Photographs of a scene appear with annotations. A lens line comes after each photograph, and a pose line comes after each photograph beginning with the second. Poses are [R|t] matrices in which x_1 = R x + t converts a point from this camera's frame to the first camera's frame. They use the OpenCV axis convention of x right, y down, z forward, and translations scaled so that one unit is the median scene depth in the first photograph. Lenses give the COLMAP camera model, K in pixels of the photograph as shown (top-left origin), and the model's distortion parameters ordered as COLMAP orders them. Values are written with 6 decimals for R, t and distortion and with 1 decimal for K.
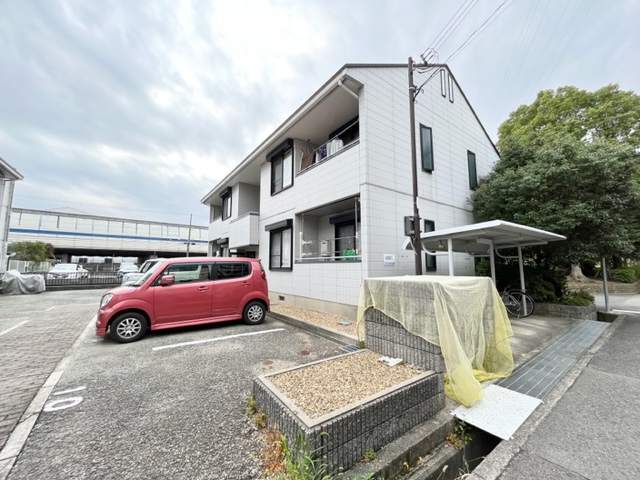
lens RADIAL K [[257.3, 0, 320.9], [0, 257.3, 239.4], [0, 0, 1]] dist [-0.003146, -0.000522]
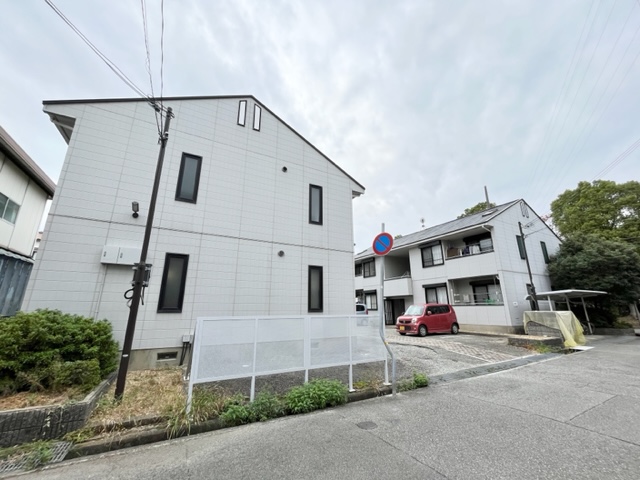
lens RADIAL K [[257.3, 0, 319.5], [0, 257.3, 240.4], [0, 0, 1]] dist [-0.003146, -0.000522]
pose [[0.990636, -0.035967, -0.131708, -0.854856], [0.014744, 0.987218, -0.158691, -0.109437], [0.135732, 0.155263, 0.978504, -1.143790]]
